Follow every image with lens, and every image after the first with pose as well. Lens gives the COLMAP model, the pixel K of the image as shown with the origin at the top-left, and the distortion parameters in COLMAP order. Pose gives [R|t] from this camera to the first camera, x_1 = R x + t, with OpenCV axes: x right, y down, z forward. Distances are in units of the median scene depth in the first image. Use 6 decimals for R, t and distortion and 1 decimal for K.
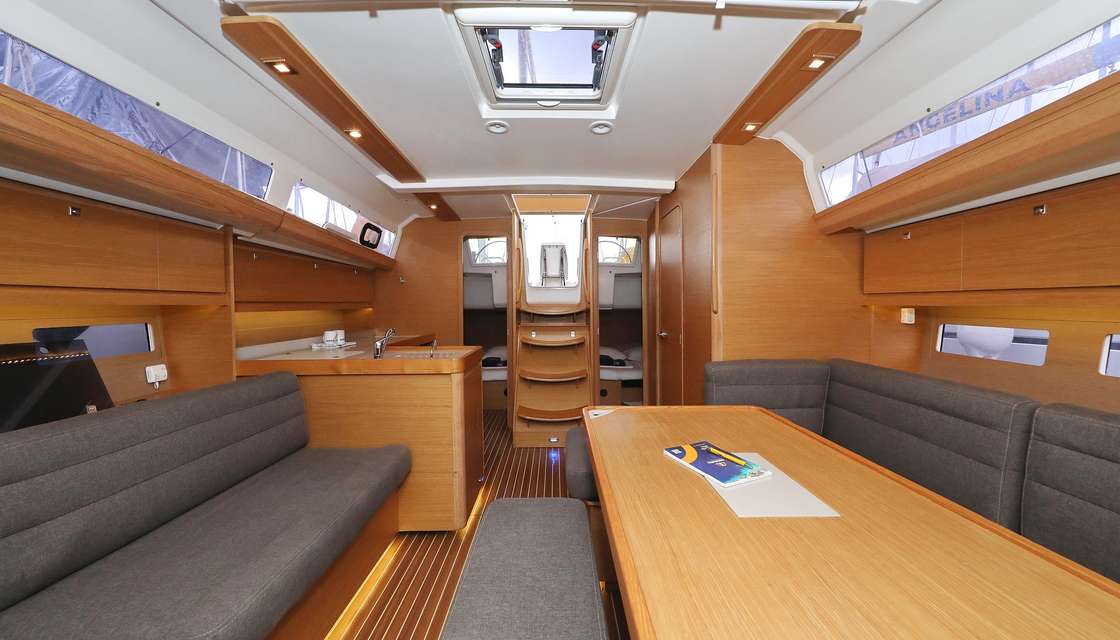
lens RADIAL K [[371.8, 0, 565.8], [0, 371.8, 313.7], [0, 0, 1]] dist [-0.000674, -0.000049]
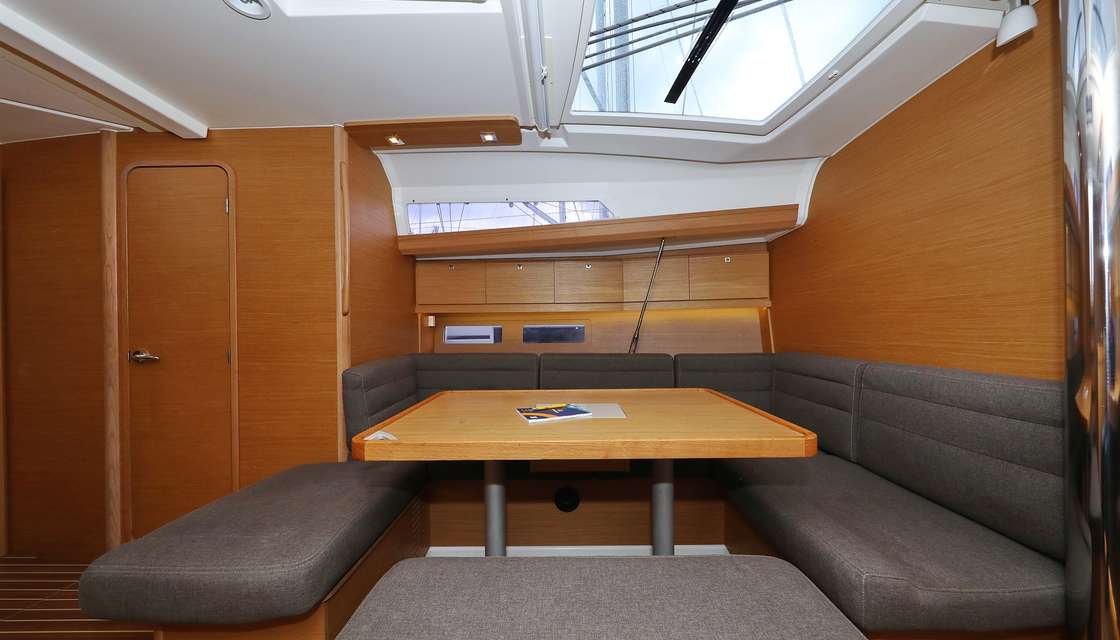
lens RADIAL K [[344.0, 0, 548.3], [0, 344.0, 324.3], [0, 0, 1]] dist [0.009480, -0.000005]
pose [[0.062766, 0.004065, 0.998020, -0.427081], [0.032306, 0.999459, -0.006103, 0.043477], [-0.997505, 0.032625, 0.062601, 0.471545]]
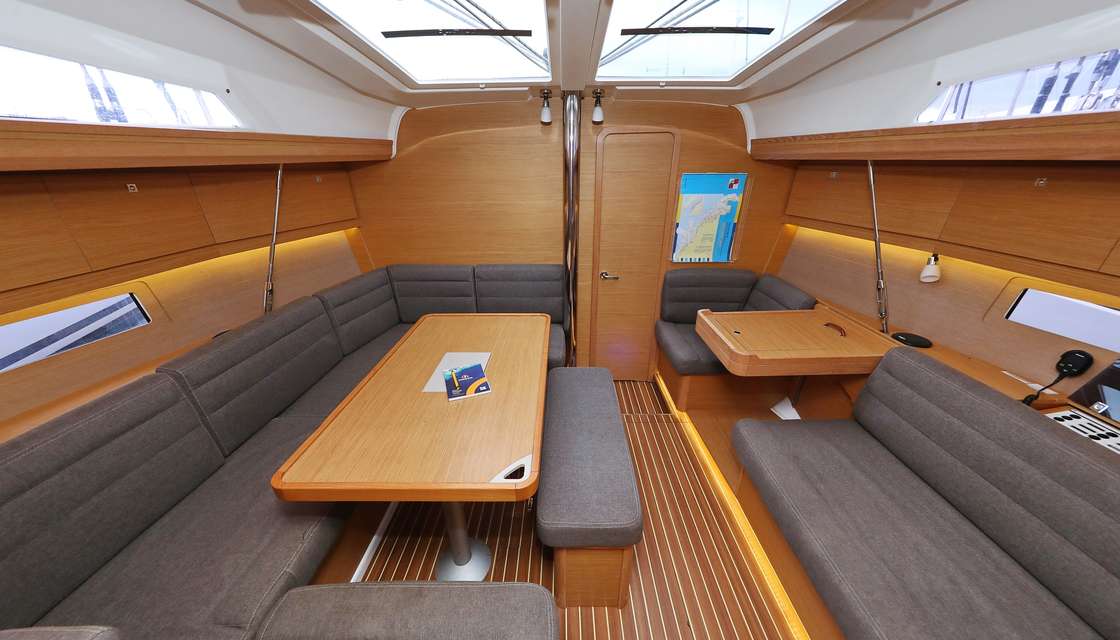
lens RADIAL K [[359.0, 0, 557.6], [0, 359.0, 323.0], [0, 0, 1]] dist [0.001662, 0.000047]
pose [[-0.999356, -0.012184, 0.033750, -0.010619], [0.002877, 0.910354, 0.413821, -0.214202], [-0.035767, 0.413652, -0.909732, 1.125063]]
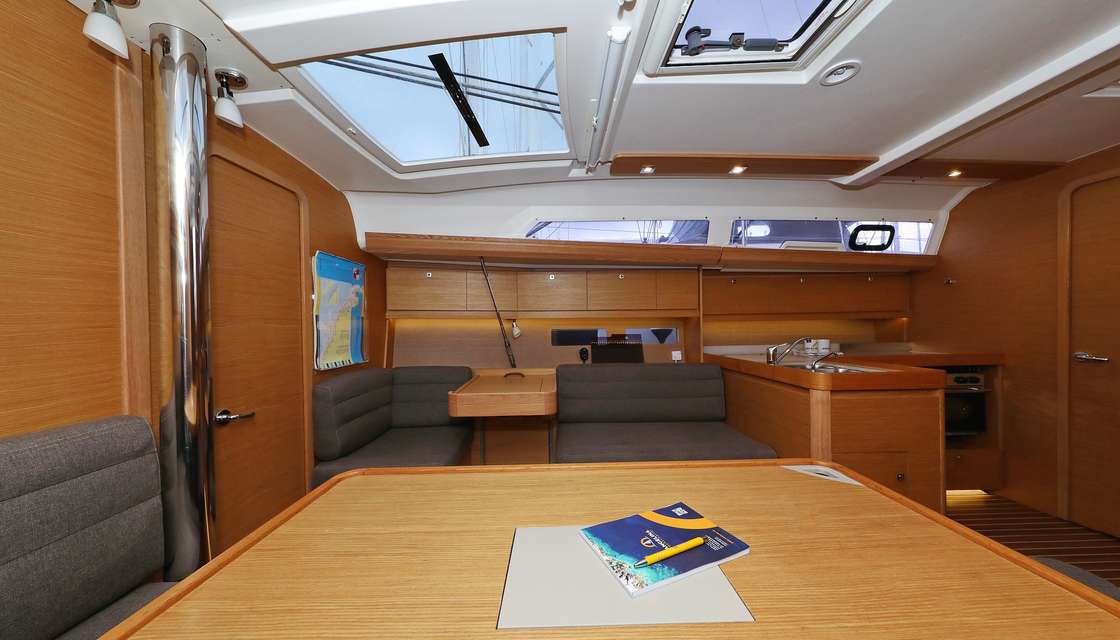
lens RADIAL K [[344.9, 0, 573.7], [0, 344.9, 329.5], [0, 0, 1]] dist [0.010891, -0.000023]
pose [[0.018556, 0.014238, -0.999726, 0.500588], [-0.007251, 0.999874, 0.014106, 0.012990], [0.999802, 0.006987, 0.018657, 0.422488]]
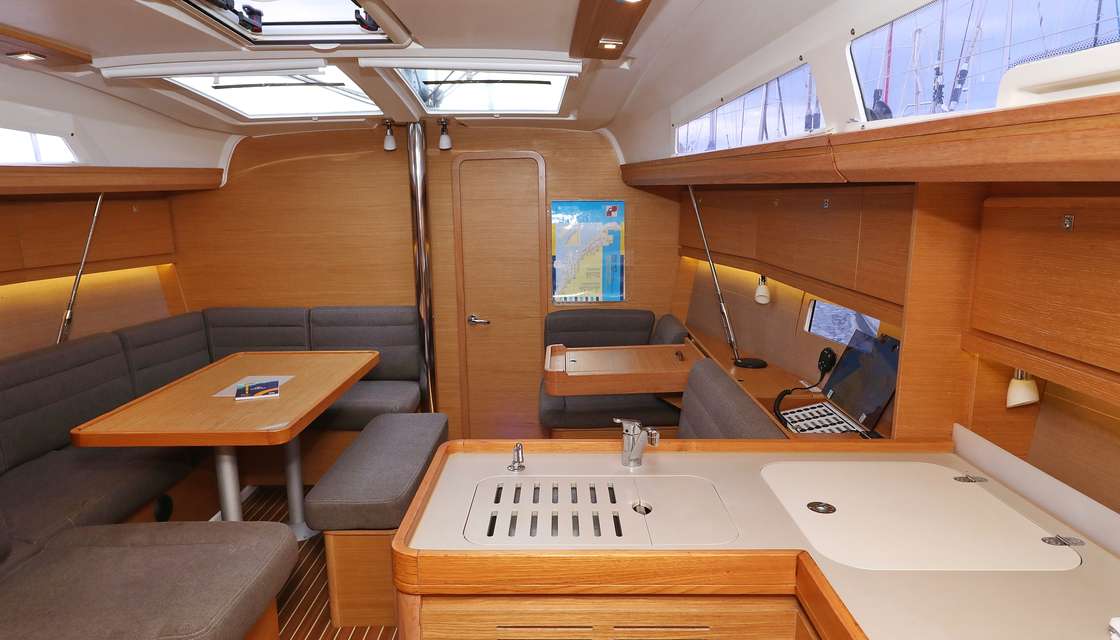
lens RADIAL K [[690.3, 0, 560.0], [0, 690.3, 320.0], [0, 0, 1]] dist [-0.006326, -0.001204]
pose [[-0.999574, 0.004970, 0.028760, -0.471322], [0.010277, 0.982226, 0.187419, -0.206320], [-0.027317, 0.187635, -0.981859, 1.877019]]
